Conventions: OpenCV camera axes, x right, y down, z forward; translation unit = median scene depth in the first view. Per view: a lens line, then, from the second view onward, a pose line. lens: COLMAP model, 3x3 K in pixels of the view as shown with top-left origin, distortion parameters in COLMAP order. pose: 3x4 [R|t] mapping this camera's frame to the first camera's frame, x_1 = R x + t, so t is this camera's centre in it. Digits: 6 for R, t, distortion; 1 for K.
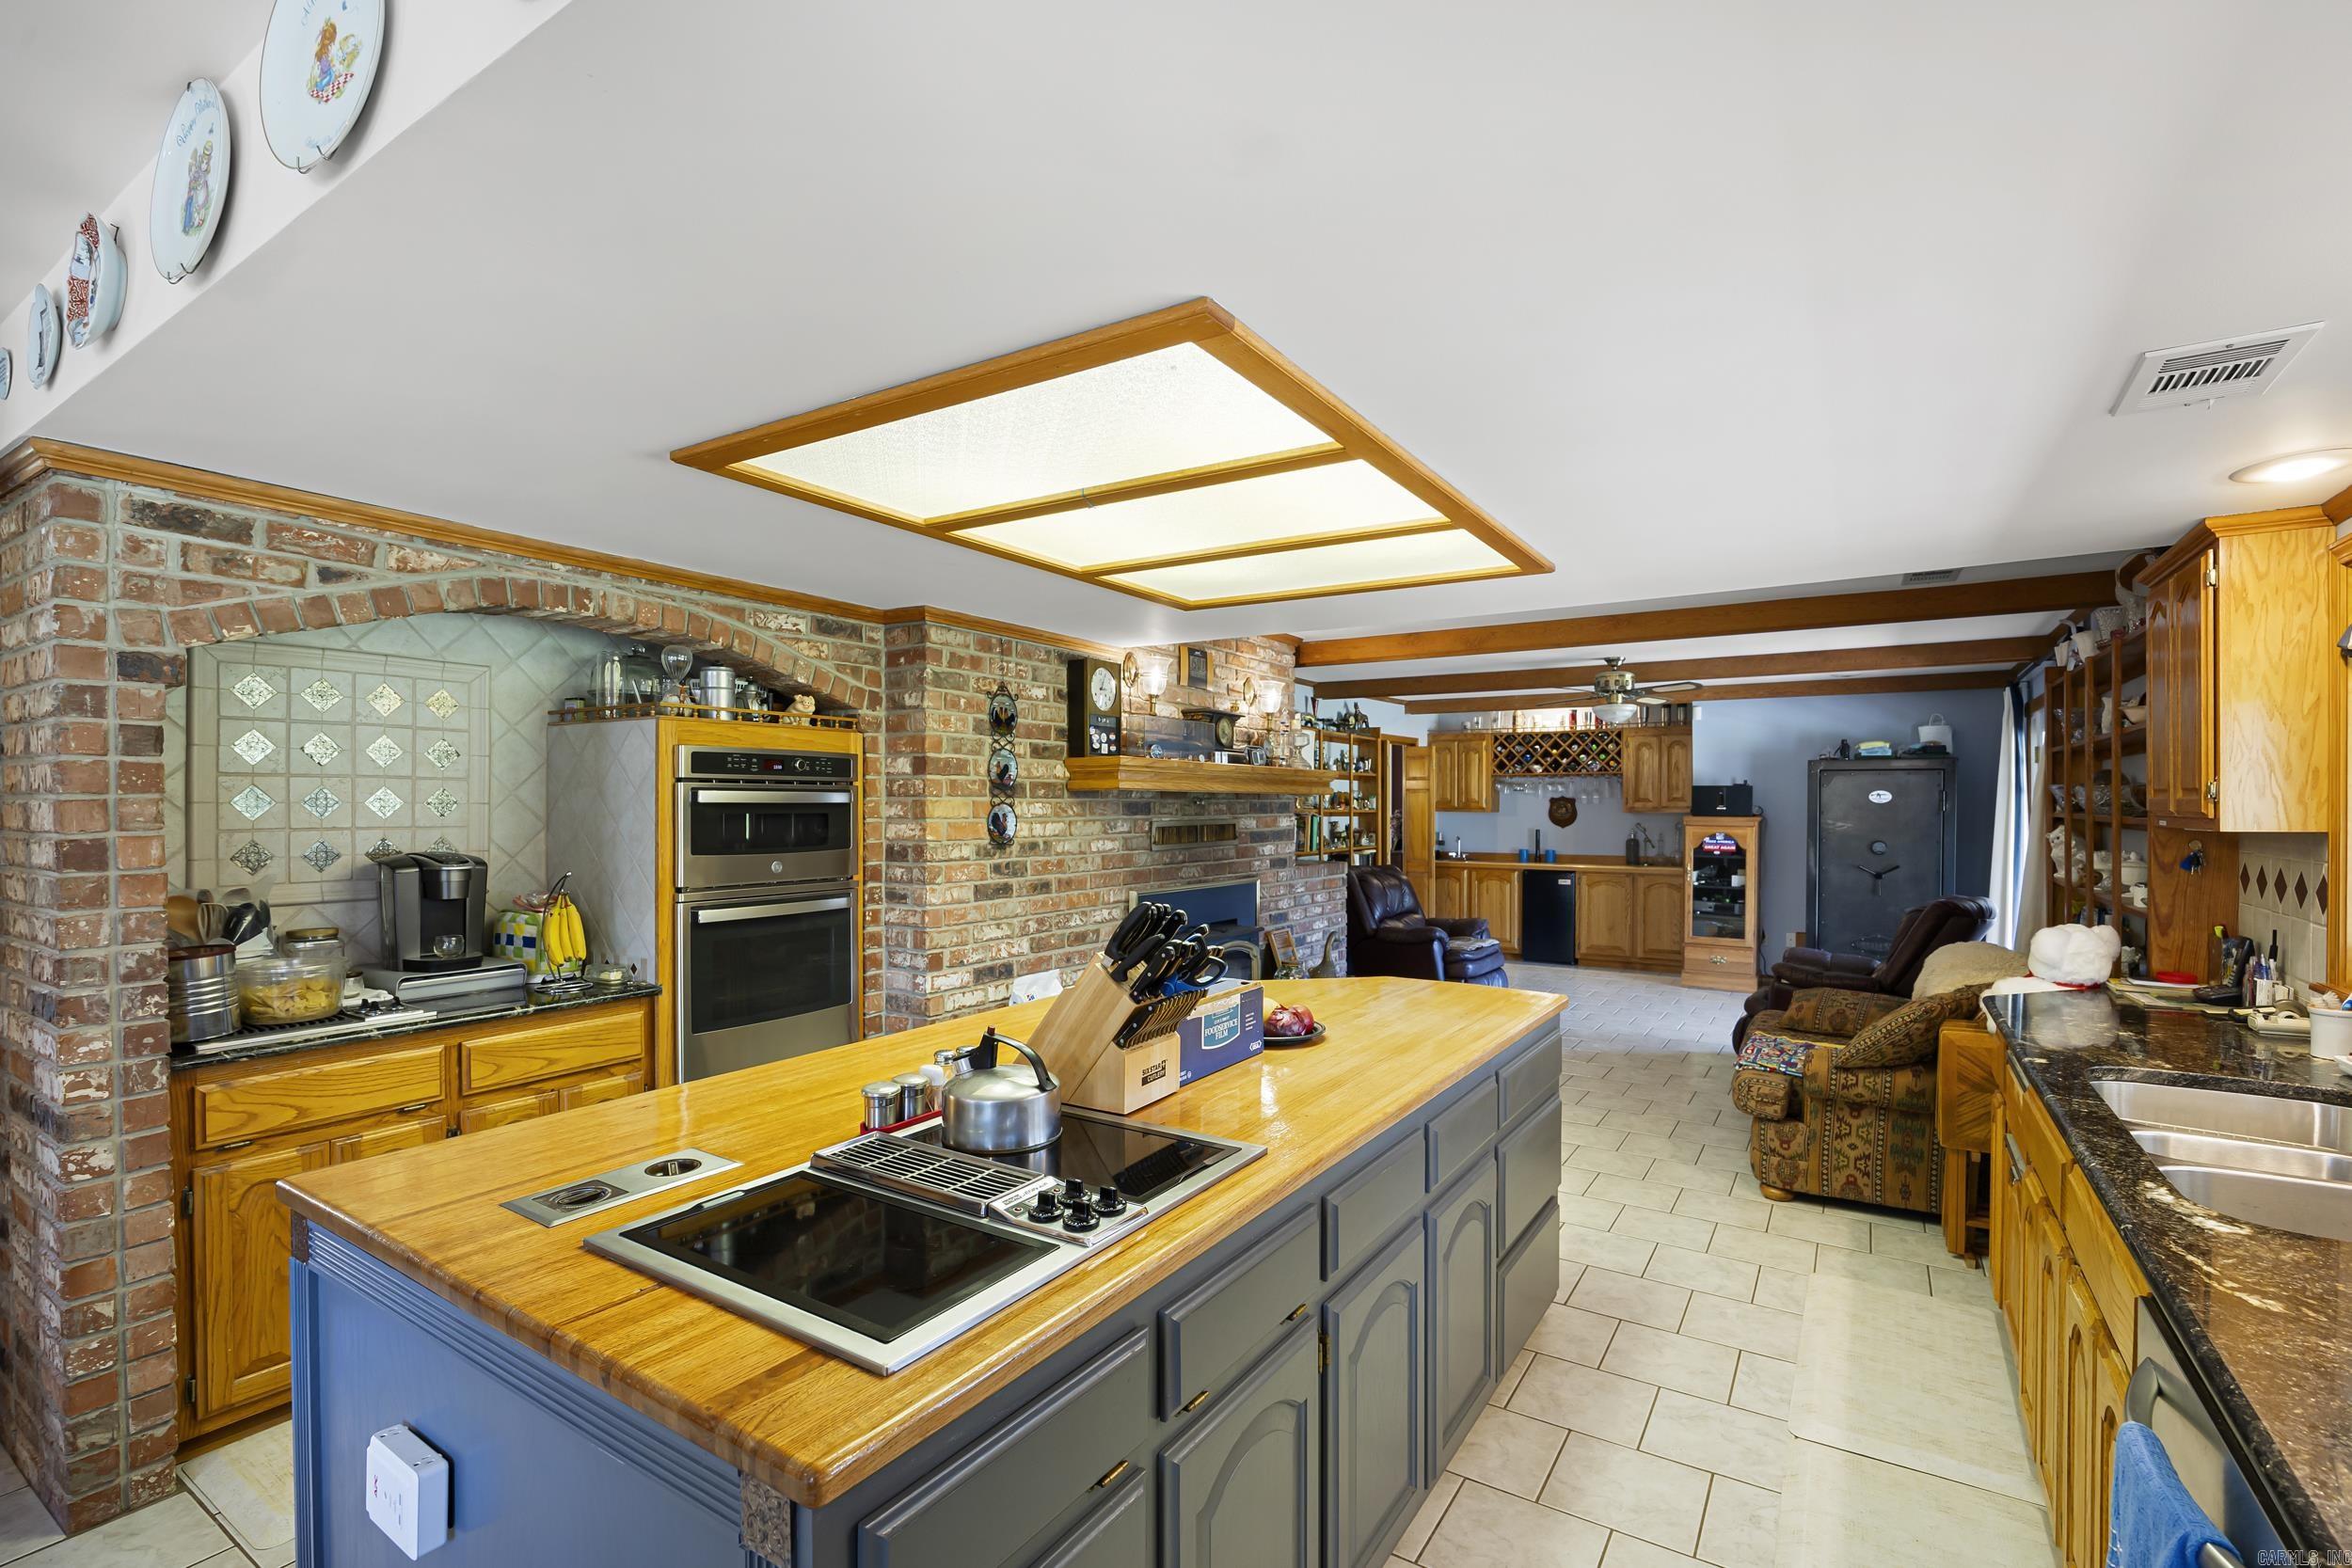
lens RADIAL K [[1045.6, 0, 1213.7], [0, 1045.6, 813.7], [0, 0, 1]] dist [-0.000540, -0.000052]
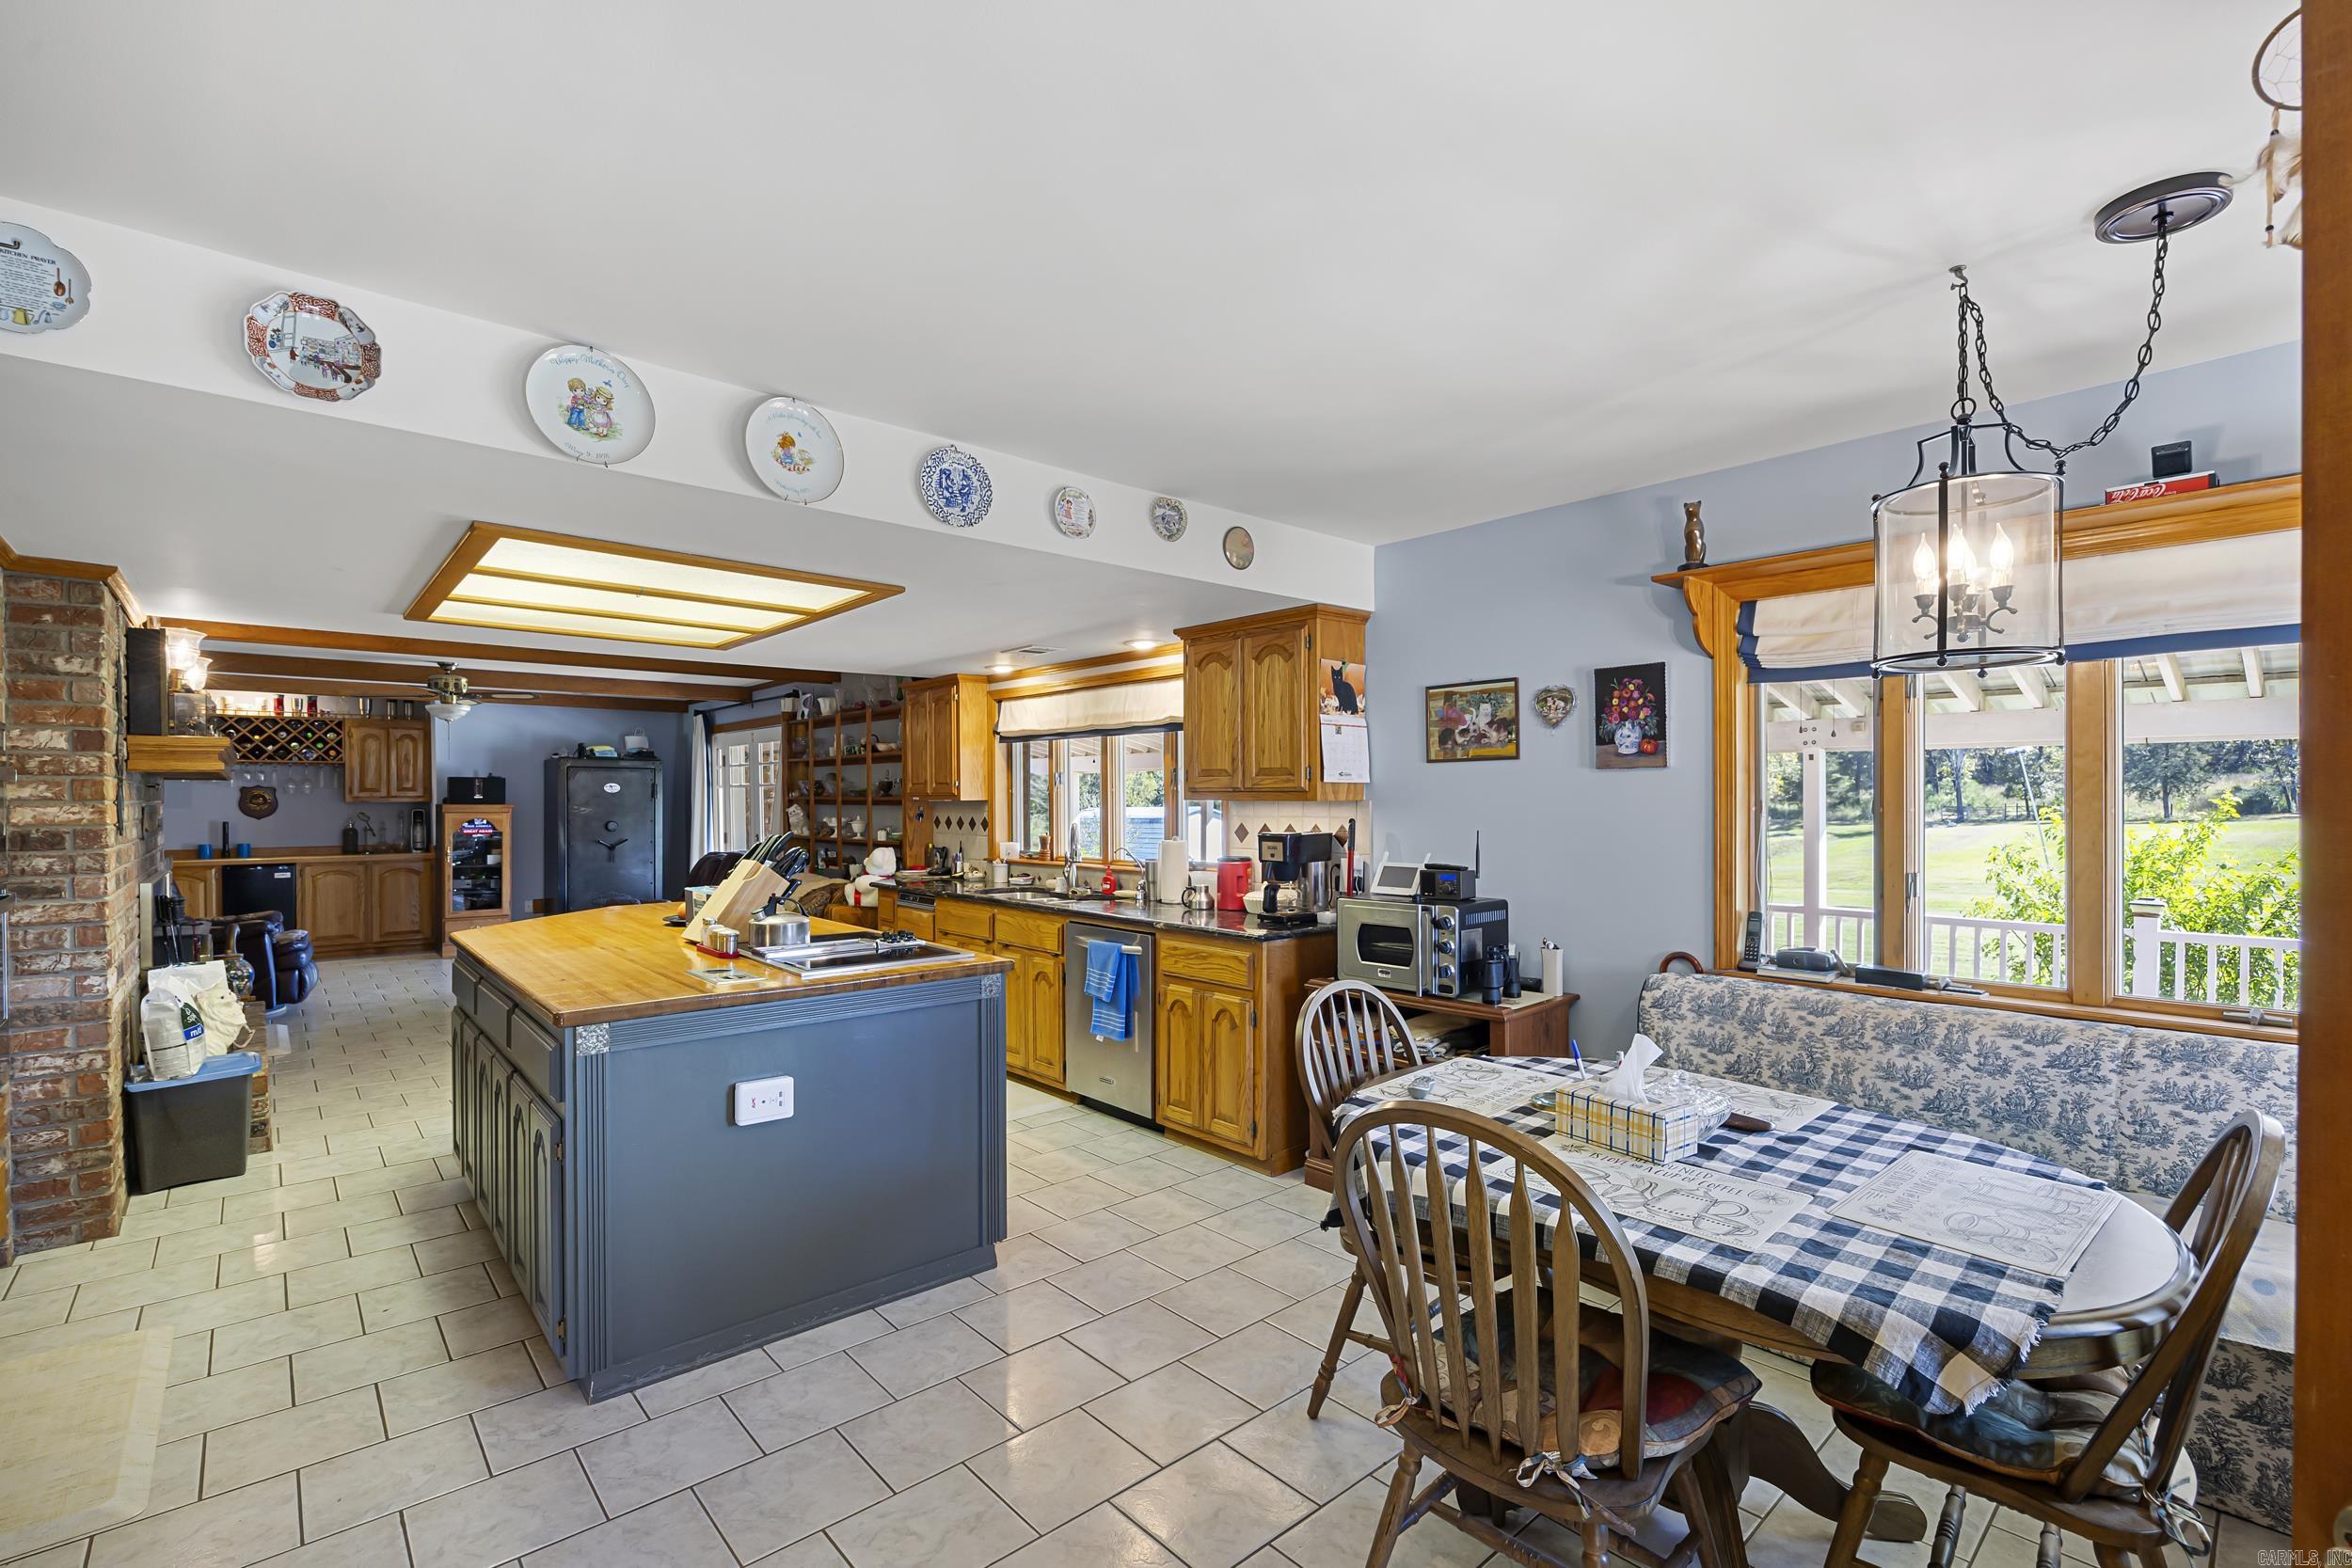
lens RADIAL K [[1053.3, 0, 1192.0], [0, 1053.3, 798.4], [0, 0, 1]] dist [-0.012916, 0.000456]
pose [[0.274566, -0.001304, 0.961567, -0.399015], [0.011047, 0.999937, -0.001799, 0.006868], [-0.961505, 0.011117, 0.274564, -0.067098]]
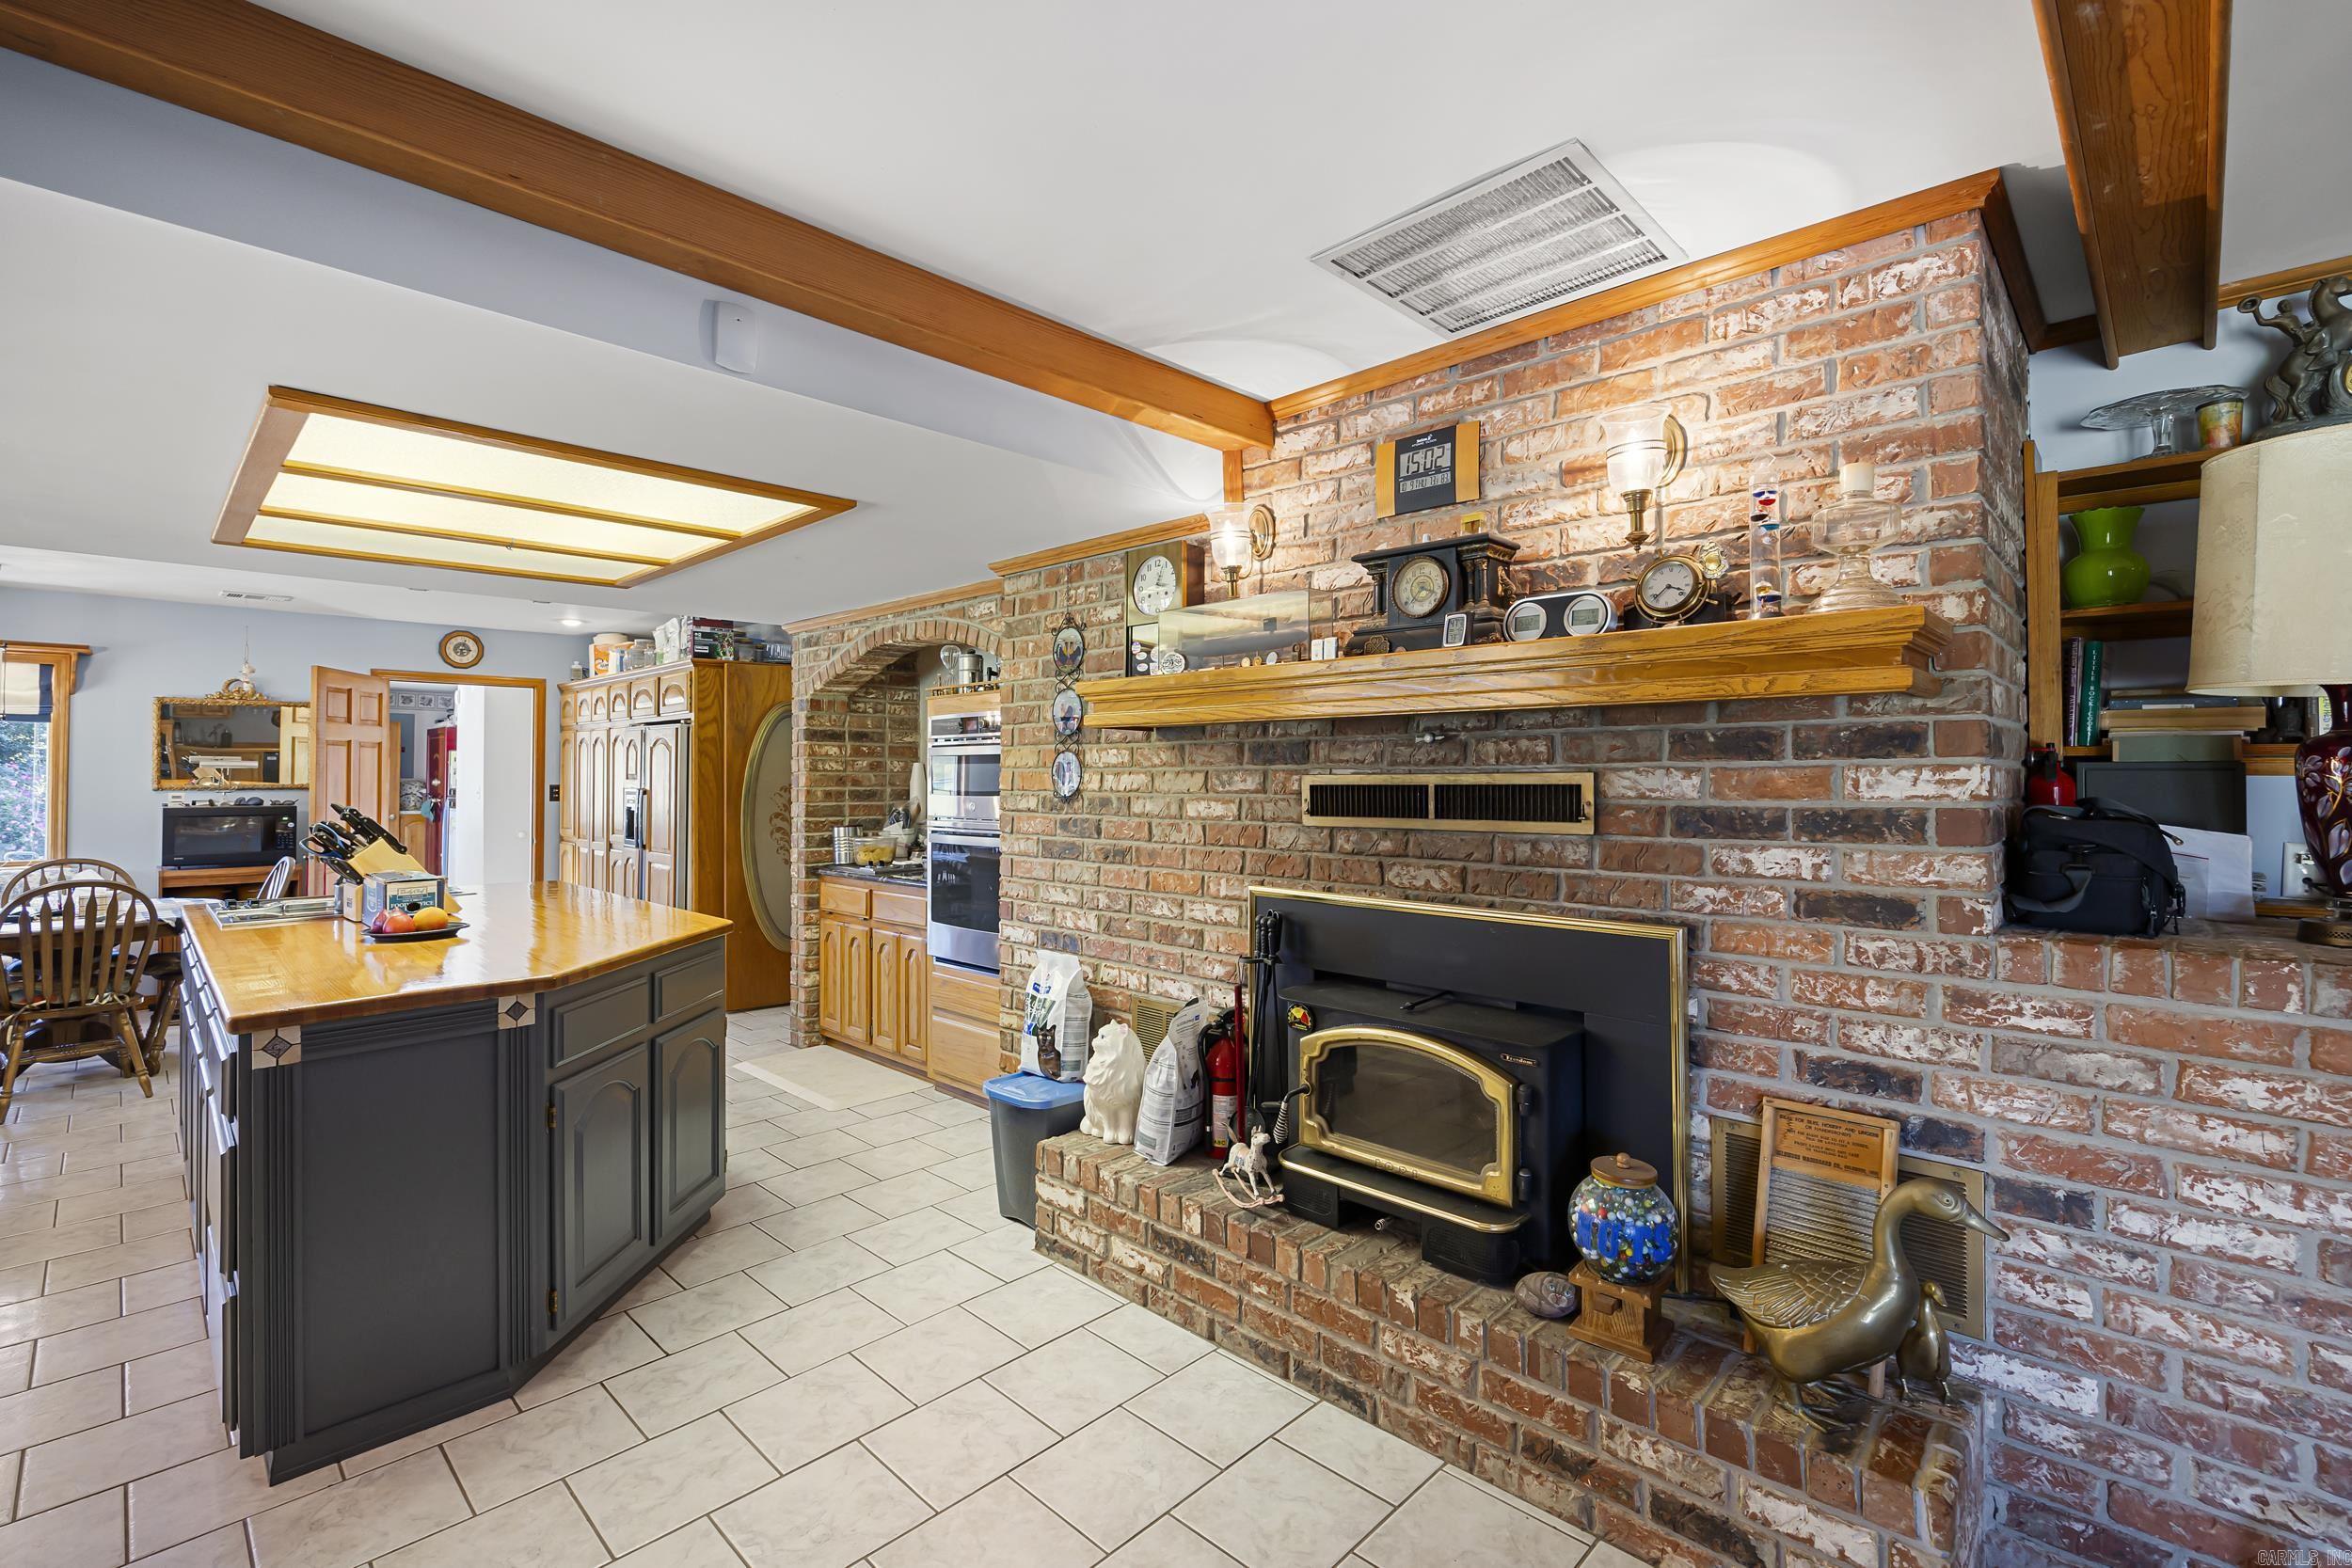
lens RADIAL K [[1033.7, 0, 1187.7], [0, 1033.7, 763.9], [0, 0, 1]] dist [-0.015455, -0.000235]
pose [[-0.200015, -0.013515, -0.979700, 0.306494], [-0.008517, 0.999891, -0.012055, 0.005157], [0.979756, 0.005933, -0.200109, 0.621796]]
